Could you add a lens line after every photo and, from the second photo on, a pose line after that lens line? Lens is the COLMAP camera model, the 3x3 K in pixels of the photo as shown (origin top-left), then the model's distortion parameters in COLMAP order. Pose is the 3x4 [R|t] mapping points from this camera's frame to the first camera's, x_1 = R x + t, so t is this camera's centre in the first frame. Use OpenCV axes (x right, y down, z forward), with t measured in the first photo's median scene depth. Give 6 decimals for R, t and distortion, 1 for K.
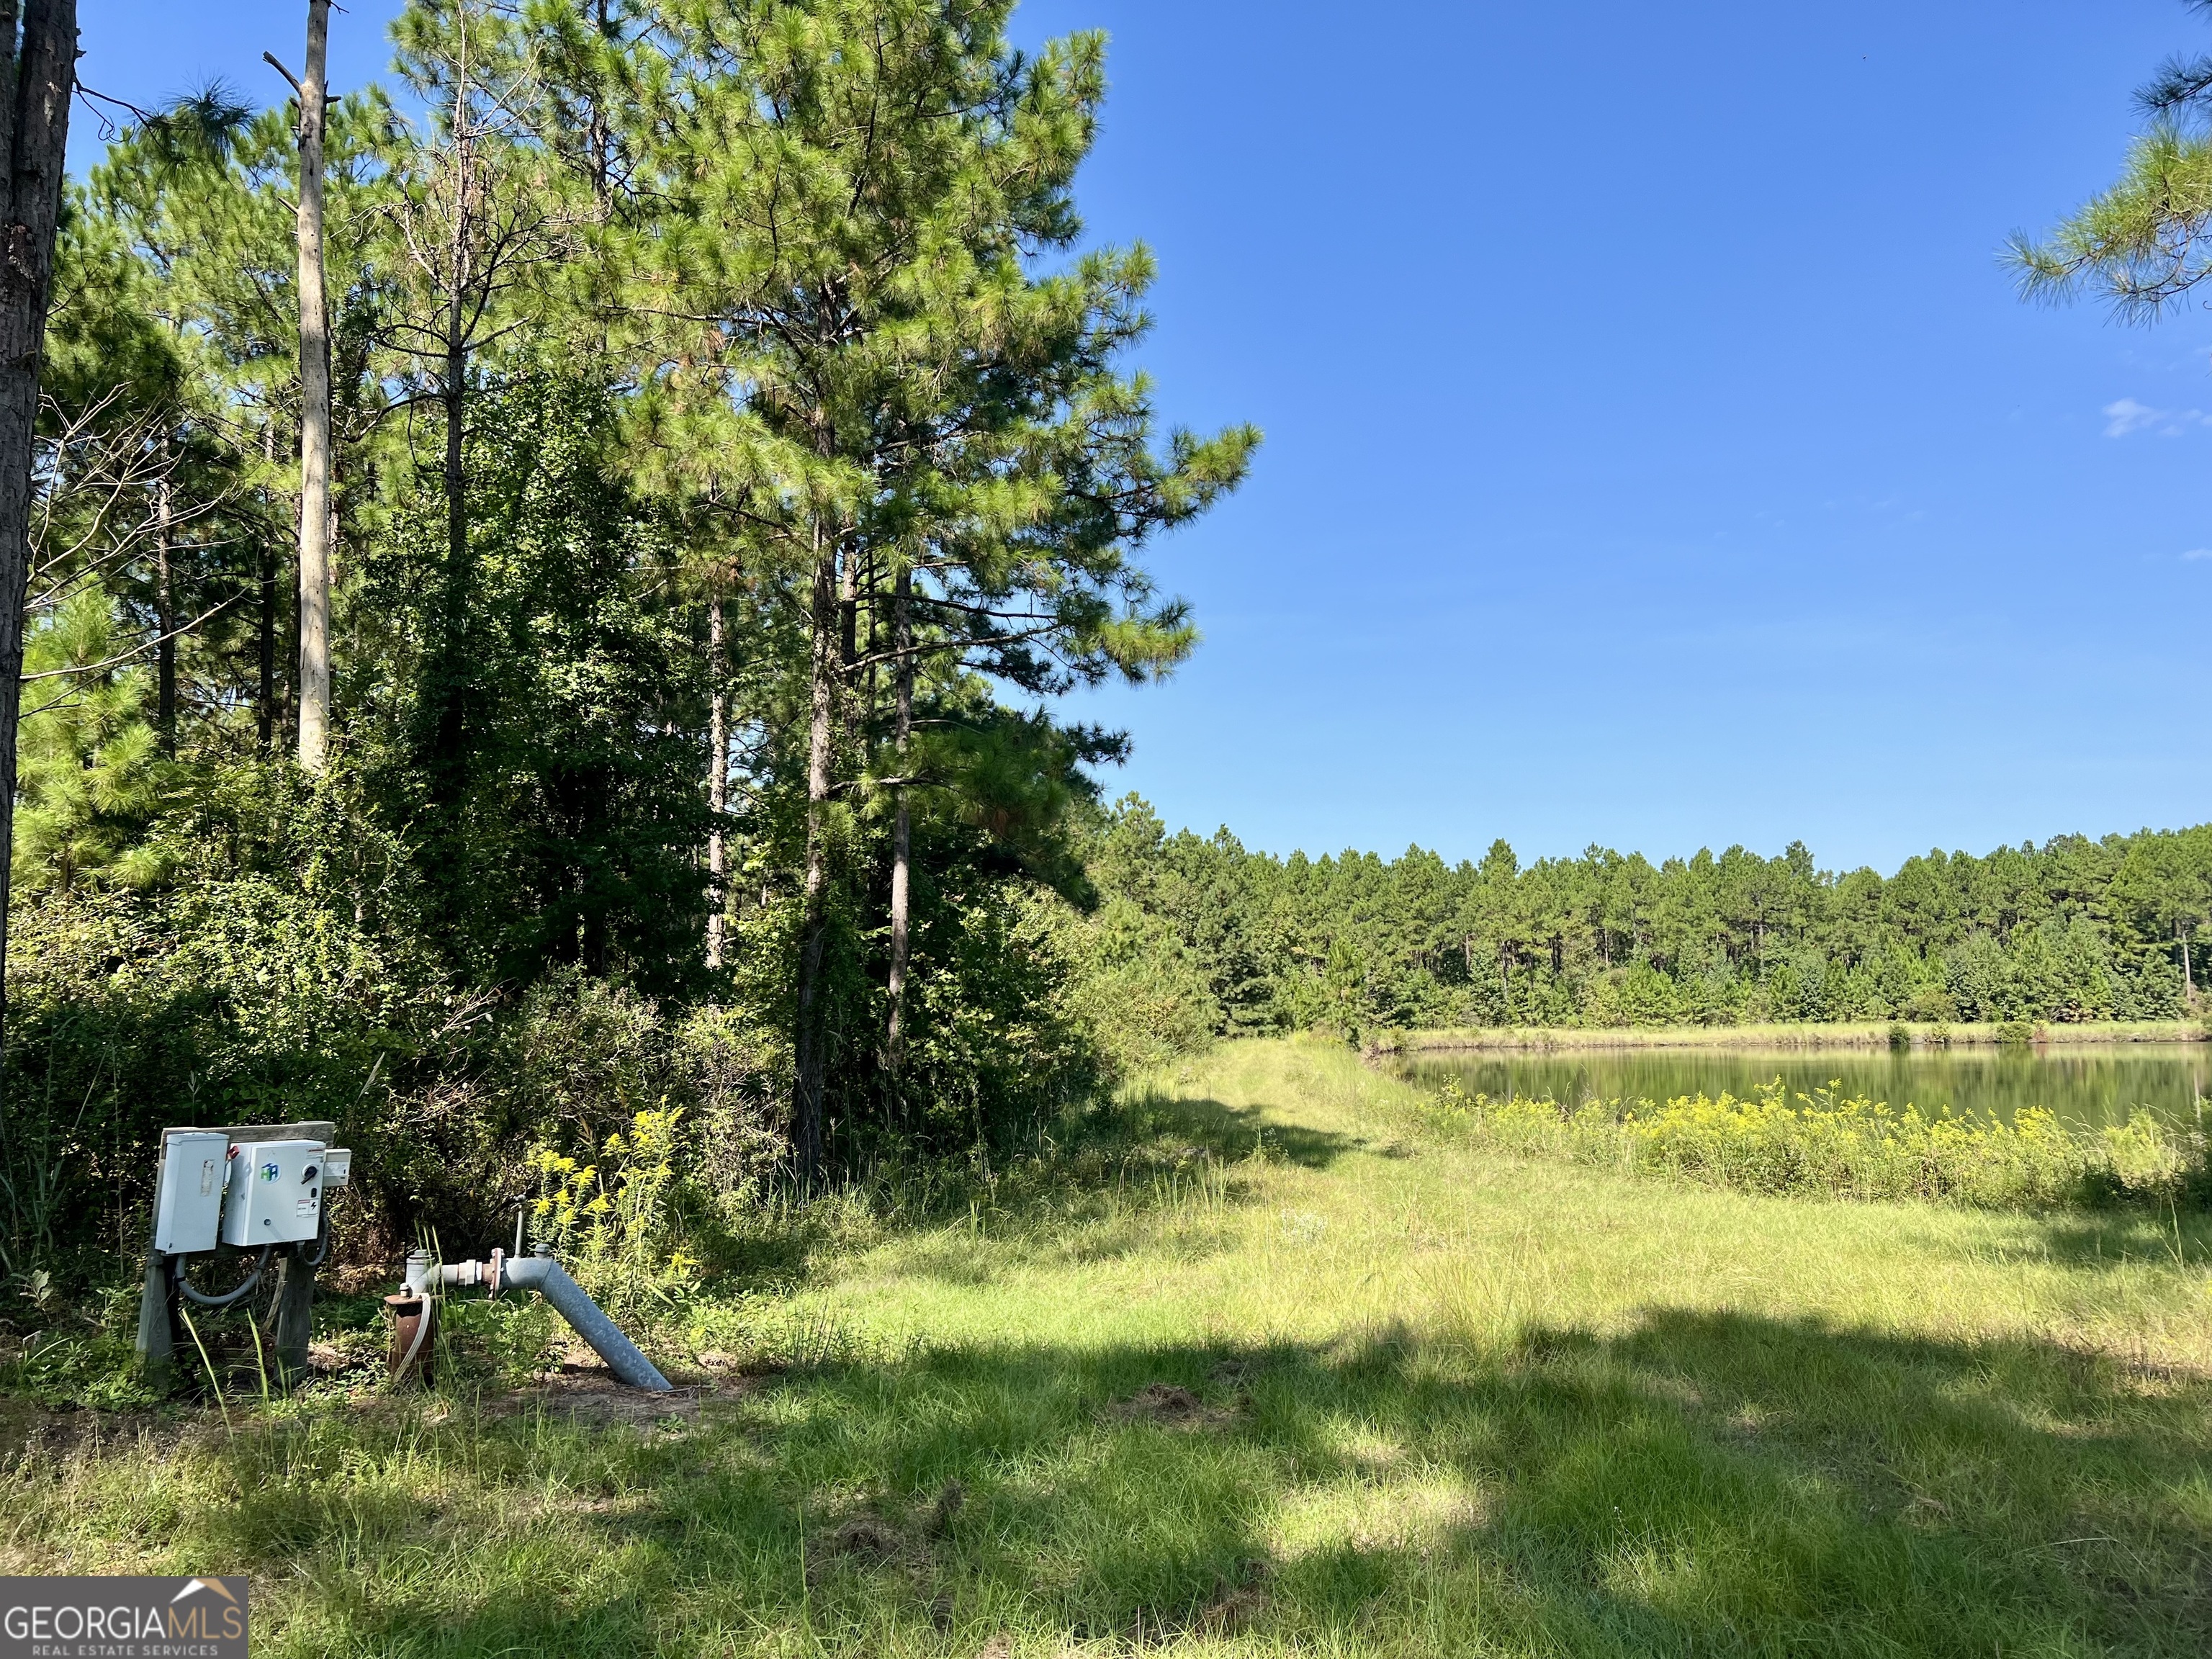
lens RADIAL K [[1661.5, 0, 1095.8], [0, 1661.5, 831.1], [0, 0, 1]] dist [0.053605, -0.059910]
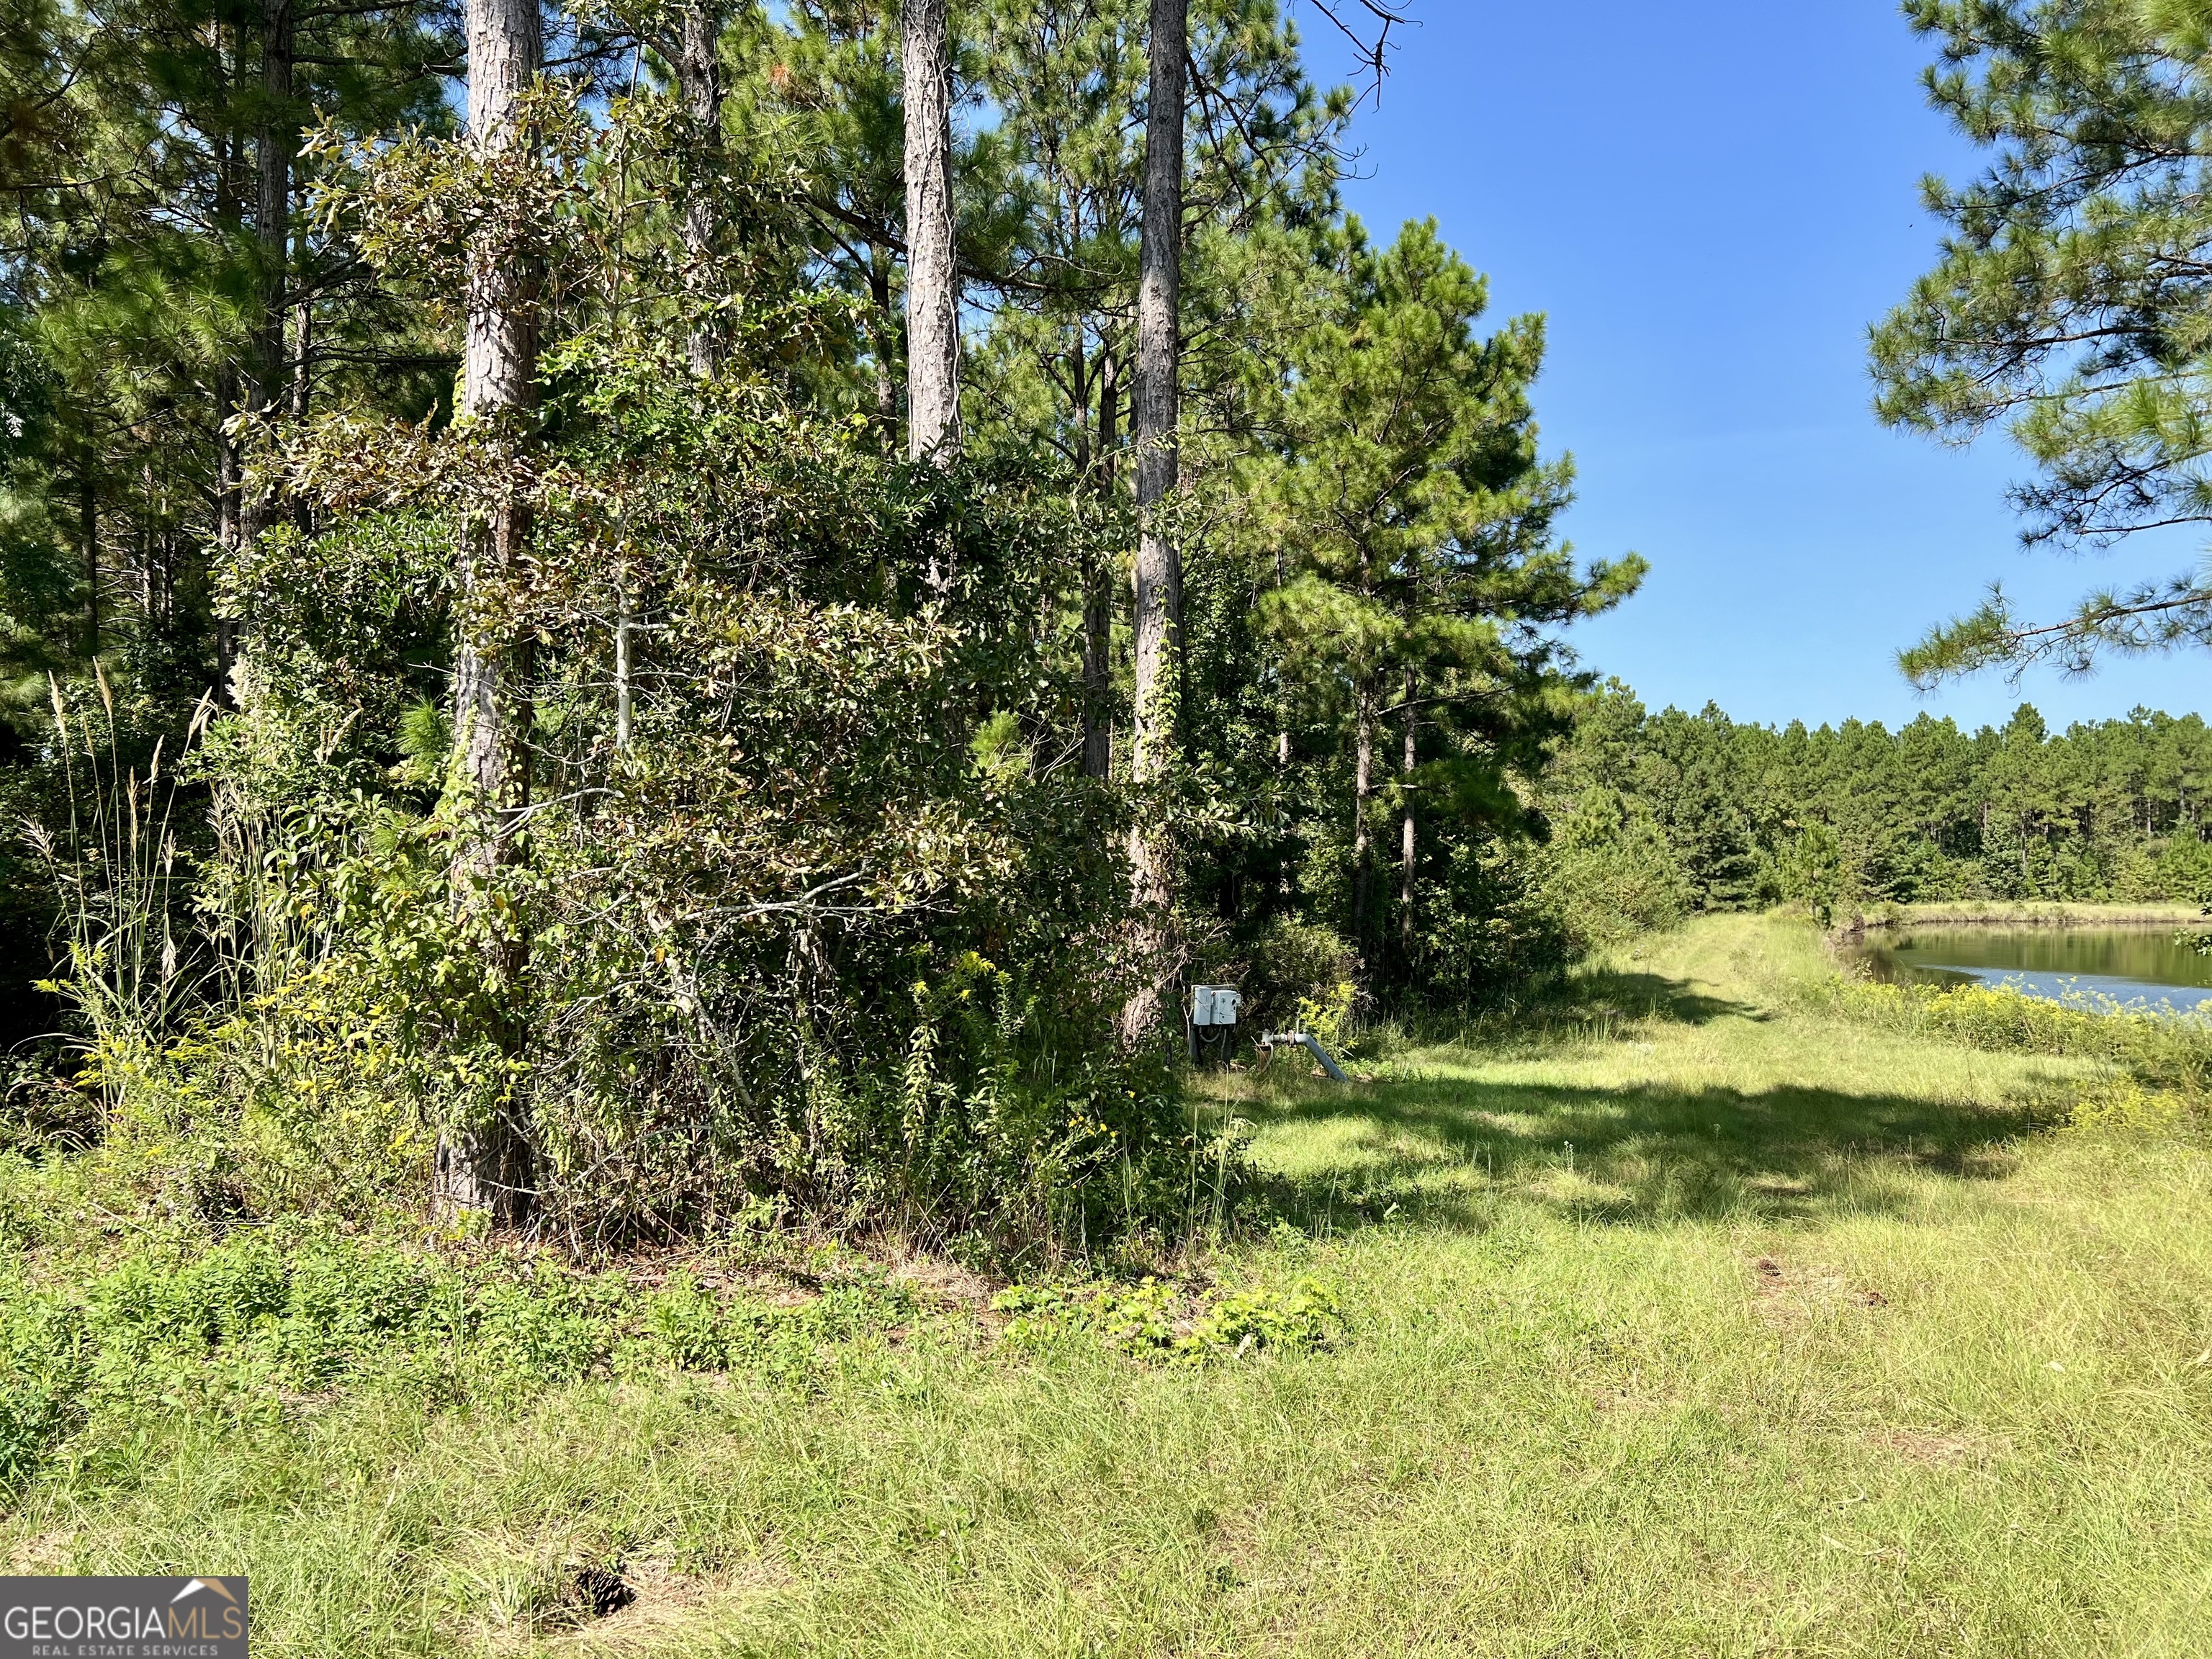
lens RADIAL K [[1661.5, 0, 1066.2], [0, 1661.5, 847.2], [0, 0, 1]] dist [0.053605, -0.059910]
pose [[0.954198, 0.001839, -0.299171, 0.042718], [0.026778, 0.995442, 0.091528, -0.117480], [0.297975, -0.095347, 0.949800, -0.621922]]
